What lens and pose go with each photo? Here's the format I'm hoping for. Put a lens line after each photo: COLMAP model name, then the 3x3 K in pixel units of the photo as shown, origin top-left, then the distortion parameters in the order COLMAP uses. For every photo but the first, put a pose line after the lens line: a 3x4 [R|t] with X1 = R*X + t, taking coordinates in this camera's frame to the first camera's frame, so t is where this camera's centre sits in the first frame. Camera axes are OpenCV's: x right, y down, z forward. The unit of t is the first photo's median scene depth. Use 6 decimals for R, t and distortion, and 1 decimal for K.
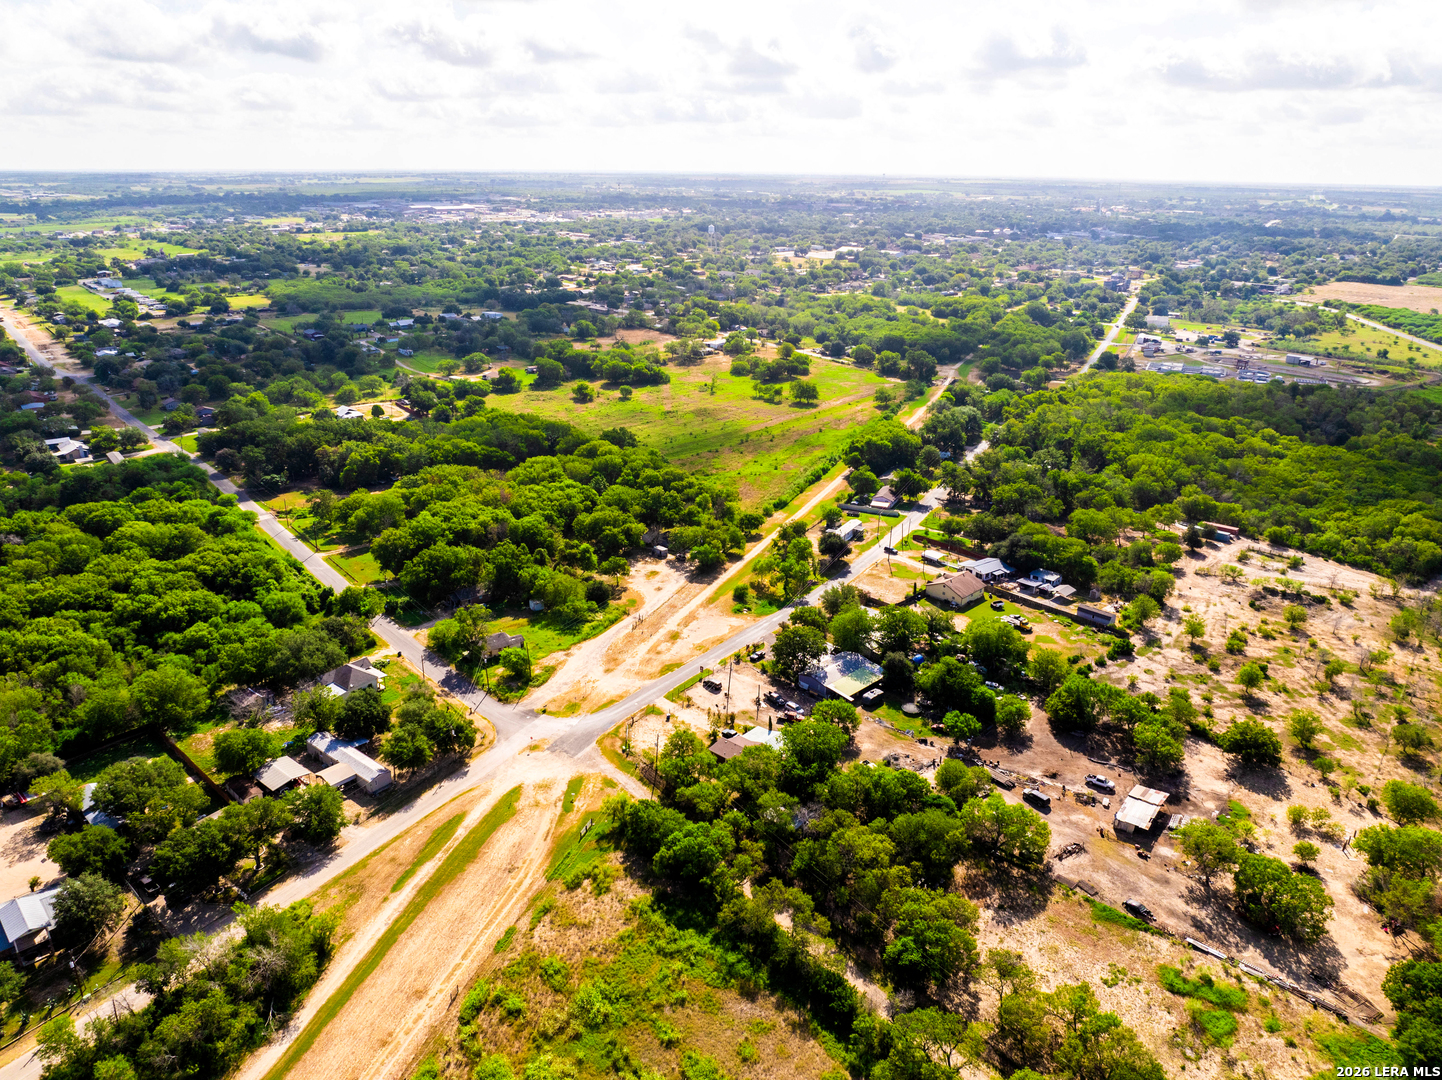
lens RADIAL K [[1010.9, 0, 721.7], [0, 1010.9, 540.2], [0, 0, 1]] dist [-0.044721, 0.015076]
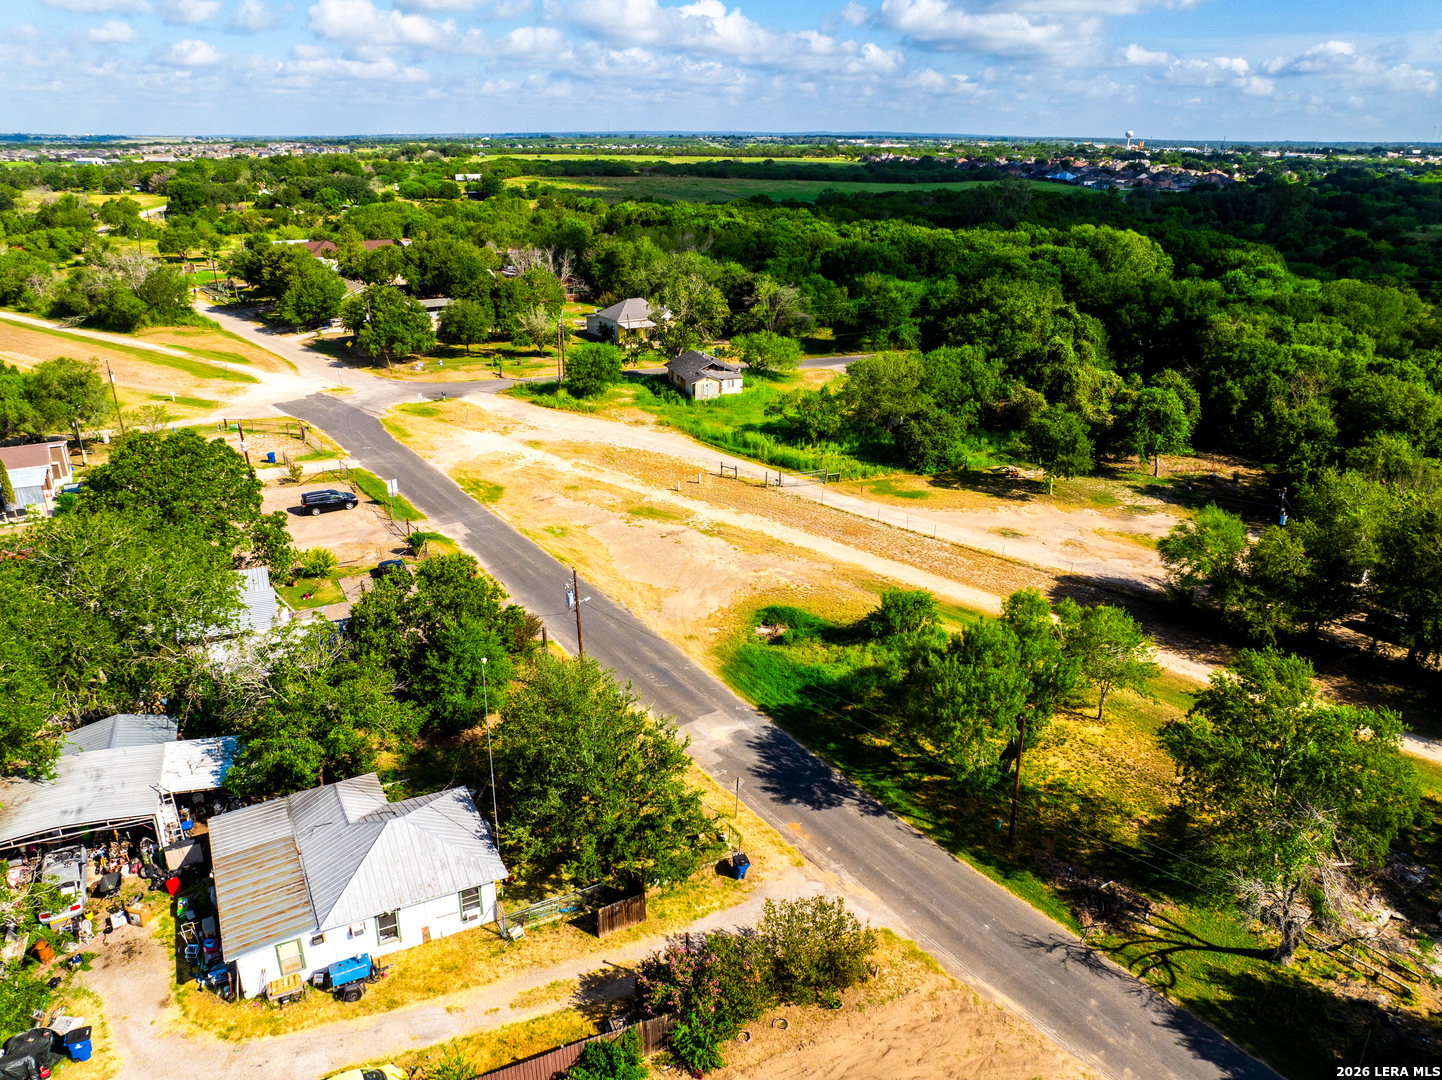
lens RADIAL K [[1015.3, 0, 717.7], [0, 1015.3, 531.6], [0, 0, 1]] dist [-0.044378, 0.009647]
pose [[-0.322337, 0.332495, -0.886310, 0.251425], [-0.339514, 0.833386, 0.436117, -0.058773], [0.883645, 0.441491, -0.155745, 1.040877]]
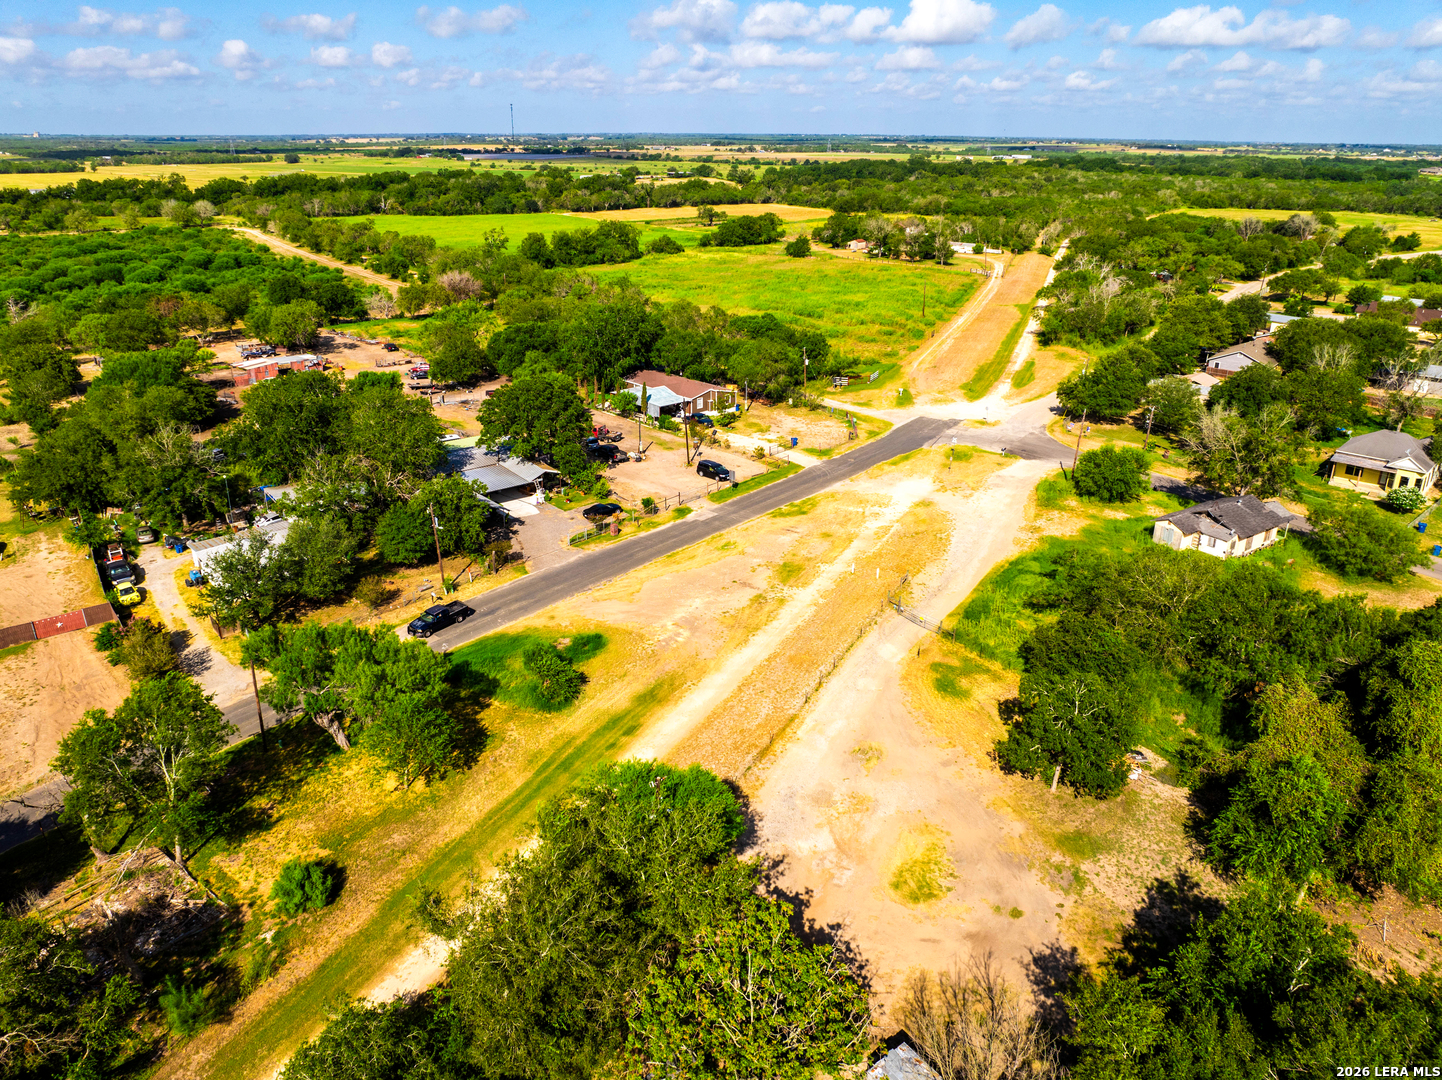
lens RADIAL K [[1015.3, 0, 717.7], [0, 1015.3, 531.6], [0, 0, 1]] dist [-0.044378, 0.009647]
pose [[-0.995821, -0.046672, 0.078500, -0.047003], [0.017433, 0.746604, 0.665040, -0.163083], [-0.089647, 0.663629, -0.742671, 1.230643]]
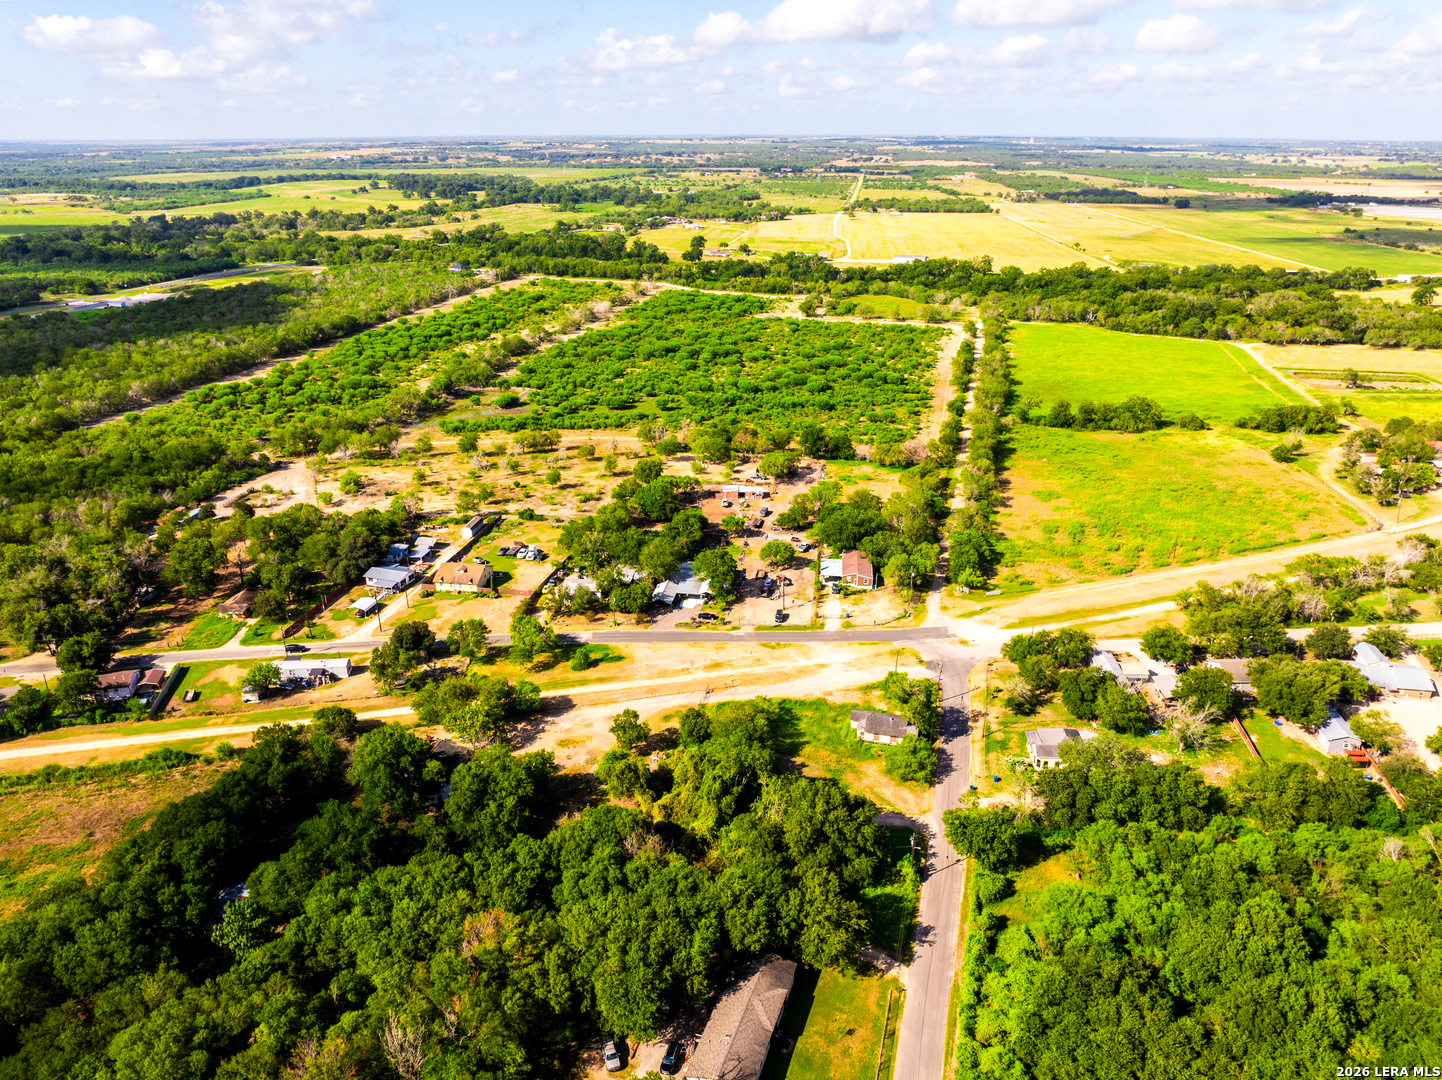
lens RADIAL K [[1025.6, 0, 721.0], [0, 1025.6, 540.0], [0, 0, 1]] dist [-0.034730, -0.005193]
pose [[-0.582235, -0.313054, 0.750333, -0.678361], [0.275413, 0.792385, 0.544311, -0.474878], [-0.764951, 0.523568, -0.375135, 1.236982]]
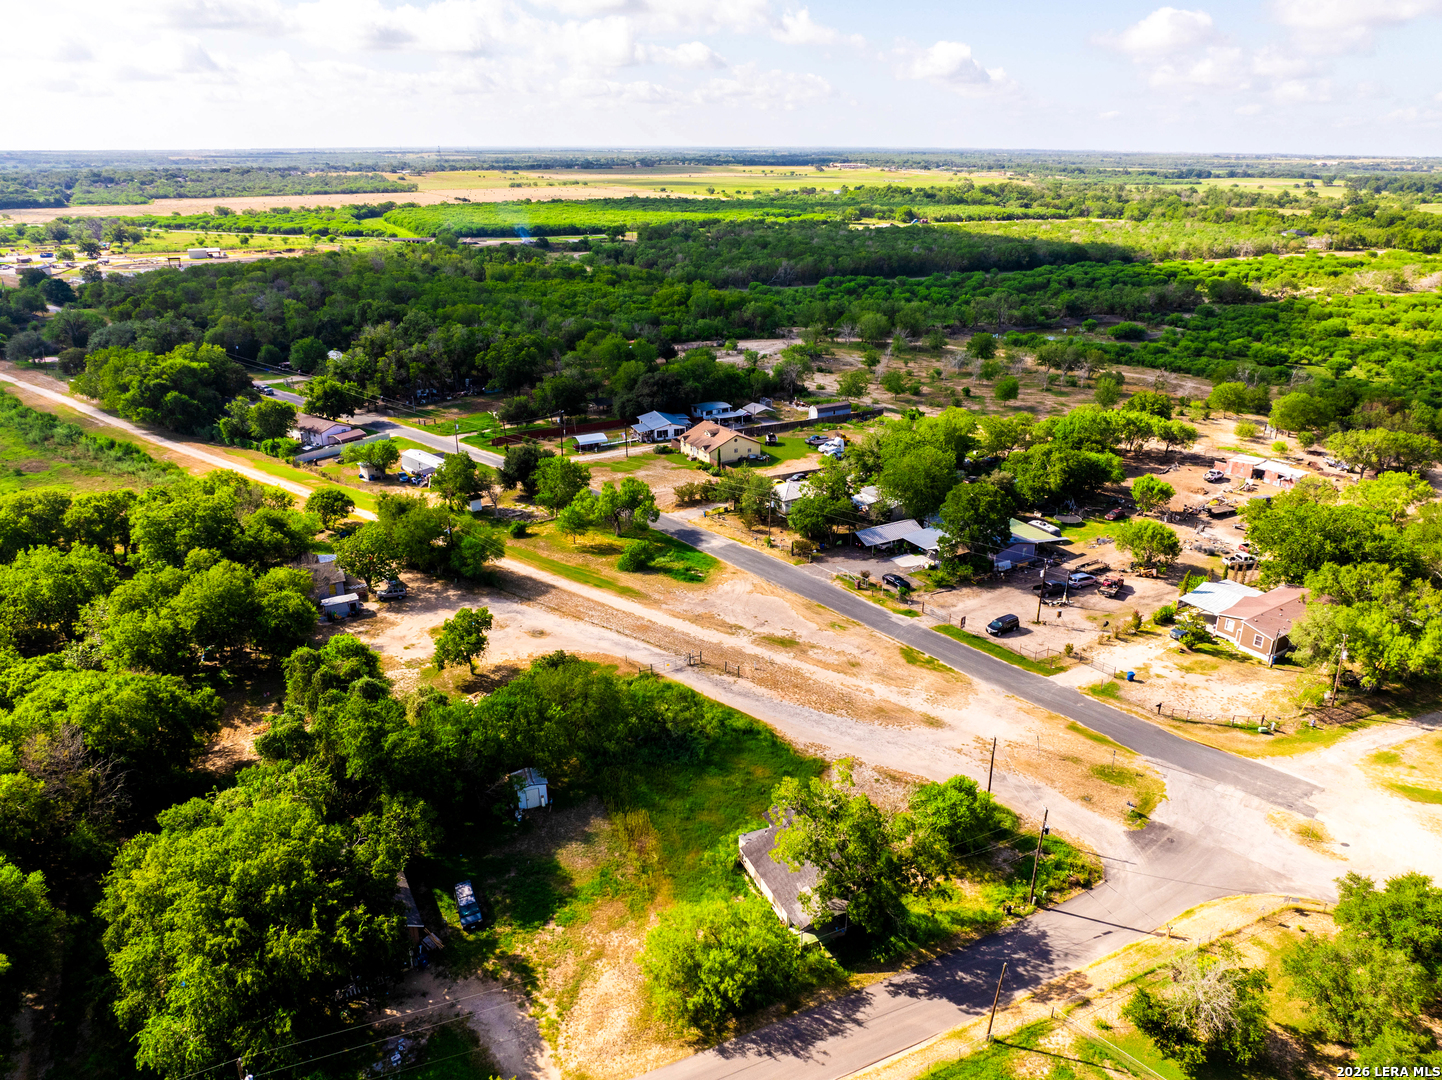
lens RADIAL K [[1006.9, 0, 721.8], [0, 1006.9, 541.6], [0, 0, 1]] dist [-0.038409, 0.000173]
pose [[0.255600, -0.363566, 0.895817, -0.459749], [0.334624, 0.902592, 0.270839, -0.088828], [-0.907026, 0.230536, 0.352361, 0.813212]]
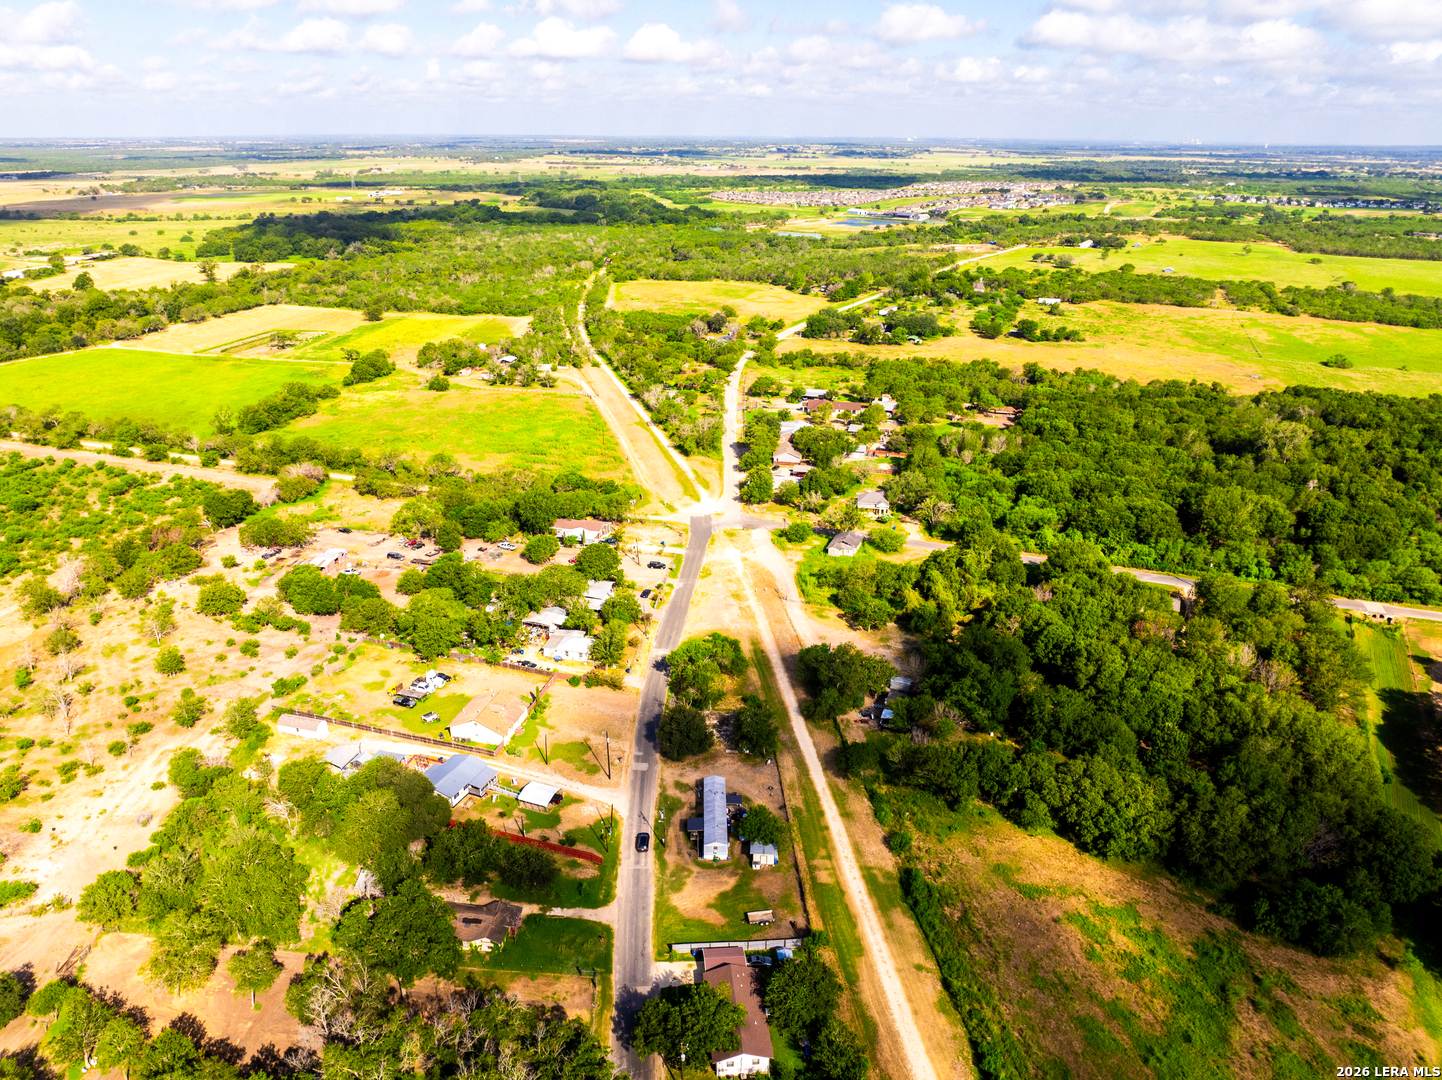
lens RADIAL K [[1010.9, 0, 721.7], [0, 1010.9, 540.2], [0, 0, 1]] dist [-0.044721, 0.015076]
pose [[-0.859628, 0.176647, -0.479412, 0.440758], [-0.191363, 0.758709, 0.622689, -0.574724], [0.473730, 0.627022, -0.618403, 1.545644]]
